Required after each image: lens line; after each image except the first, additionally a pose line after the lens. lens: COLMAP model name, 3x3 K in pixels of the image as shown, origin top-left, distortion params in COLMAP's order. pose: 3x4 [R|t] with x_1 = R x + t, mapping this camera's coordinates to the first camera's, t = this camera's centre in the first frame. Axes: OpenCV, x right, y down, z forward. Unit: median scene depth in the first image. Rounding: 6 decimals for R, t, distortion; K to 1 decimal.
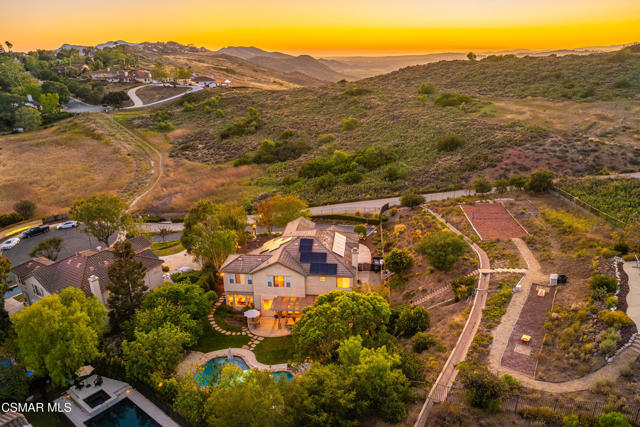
lens RADIAL K [[476.5, 0, 320.0], [0, 476.5, 213.5], [0, 0, 1]] dist [-0.026300, -0.000016]
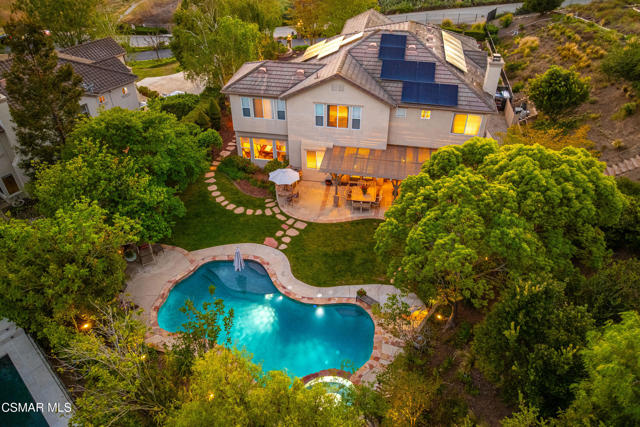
lens RADIAL K [[476.5, 0, 320.0], [0, 476.5, 213.5], [0, 0, 1]] dist [-0.026300, -0.000016]
pose [[0.996765, 0.055989, -0.057664, -0.069818], [-0.035257, 0.949325, 0.312312, 0.083053], [0.072228, -0.309269, 0.948228, 0.483422]]
